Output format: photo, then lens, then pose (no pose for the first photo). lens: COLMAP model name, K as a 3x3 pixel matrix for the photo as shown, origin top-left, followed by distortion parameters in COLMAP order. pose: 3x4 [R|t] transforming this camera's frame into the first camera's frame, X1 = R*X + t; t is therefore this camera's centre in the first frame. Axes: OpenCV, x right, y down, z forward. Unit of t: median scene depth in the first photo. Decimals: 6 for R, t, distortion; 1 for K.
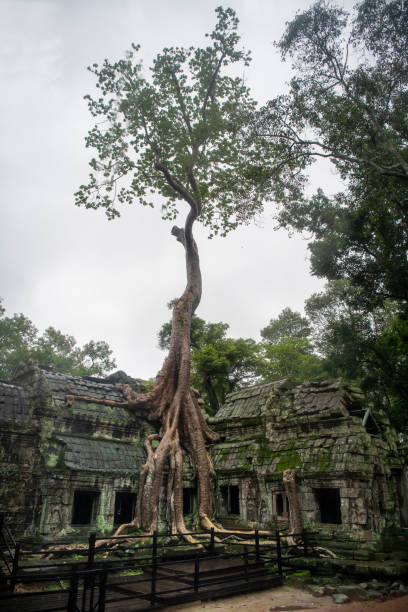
lens RADIAL K [[426.3, 0, 204.0], [0, 426.3, 306.0], [0, 0, 1]] dist [-0.068772, 0.004261]
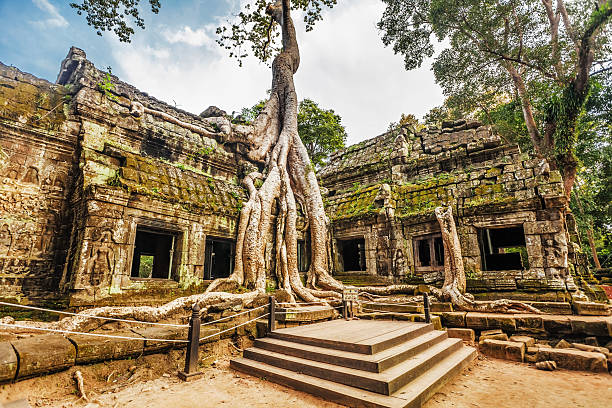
lens RADIAL K [[302.6, 0, 309.1], [0, 302.6, 200.4], [0, 0, 1]] dist [-0.034051, 0.000499]
pose [[0.992649, 0.013837, 0.120235, -0.096490], [-0.032171, 0.987870, 0.151916, 0.286343], [-0.116674, -0.154667, 0.981053, 0.468454]]
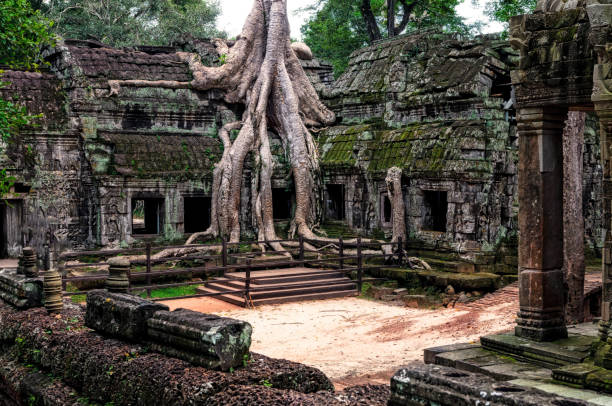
lens RADIAL K [[914.3, 0, 306.0], [0, 914.3, 203.0], [0, 0, 1]] dist [0.050486, 0.059093]
pose [[0.982472, -0.011195, -0.186071, 0.333229], [0.092210, 0.896702, 0.432923, -0.278746], [0.162004, -0.442493, 0.882018, -0.509758]]
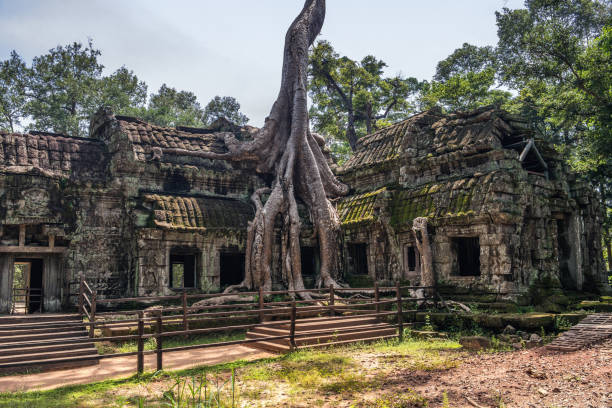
lens RADIAL K [[532.8, 0, 309.9], [0, 532.8, 206.2], [0, 0, 1]] dist [0.004854, 0.004648]
pose [[0.989956, -0.053791, -0.130744, 0.118070], [0.088812, 0.956154, 0.279072, 0.053945], [0.110000, -0.287880, 0.951328, -0.011280]]
